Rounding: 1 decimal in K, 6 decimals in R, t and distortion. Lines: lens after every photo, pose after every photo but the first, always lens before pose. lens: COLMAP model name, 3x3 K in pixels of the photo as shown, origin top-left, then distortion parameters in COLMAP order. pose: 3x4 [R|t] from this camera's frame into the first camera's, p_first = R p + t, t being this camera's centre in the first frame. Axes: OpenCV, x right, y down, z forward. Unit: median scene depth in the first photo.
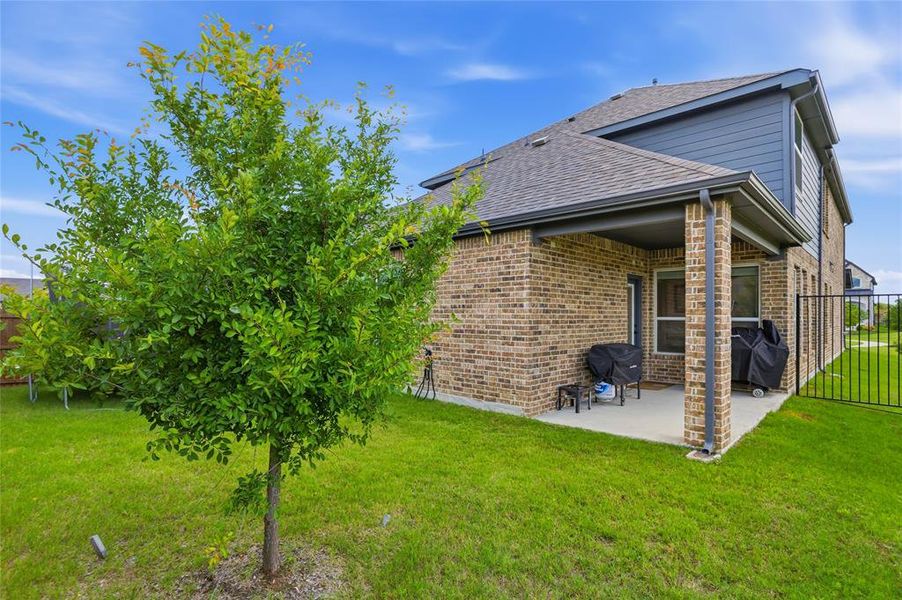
lens RADIAL K [[437.7, 0, 451.7], [0, 437.7, 306.7], [0, 0, 1]] dist [-0.049142, 0.032264]
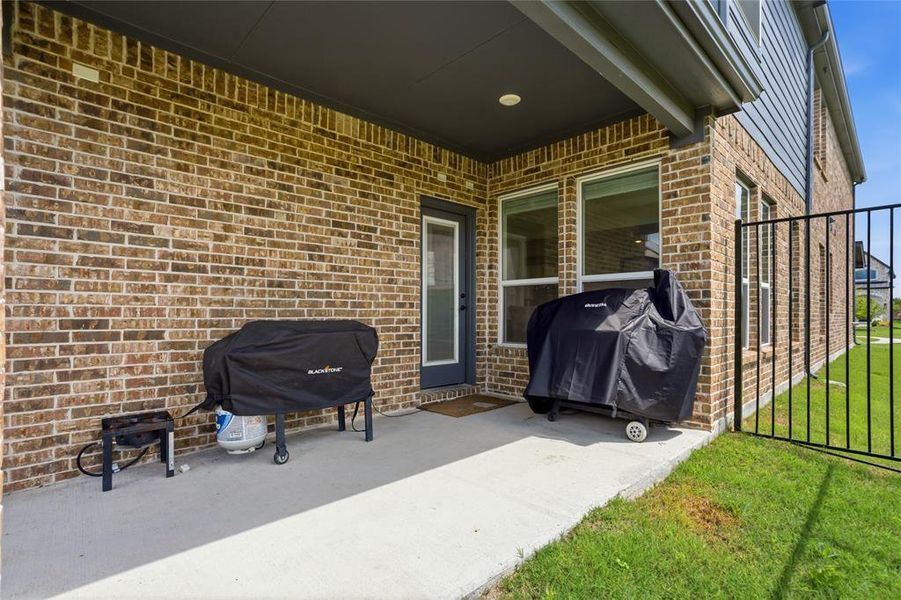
lens RADIAL K [[428.8, 0, 450.8], [0, 428.8, 304.4], [0, 0, 1]] dist [-0.043823, 0.027749]
pose [[0.999551, -0.001086, -0.029955, 0.513272], [0.001075, 0.999999, -0.000380, 0.066702], [0.029956, 0.000348, 0.999551, 0.534083]]
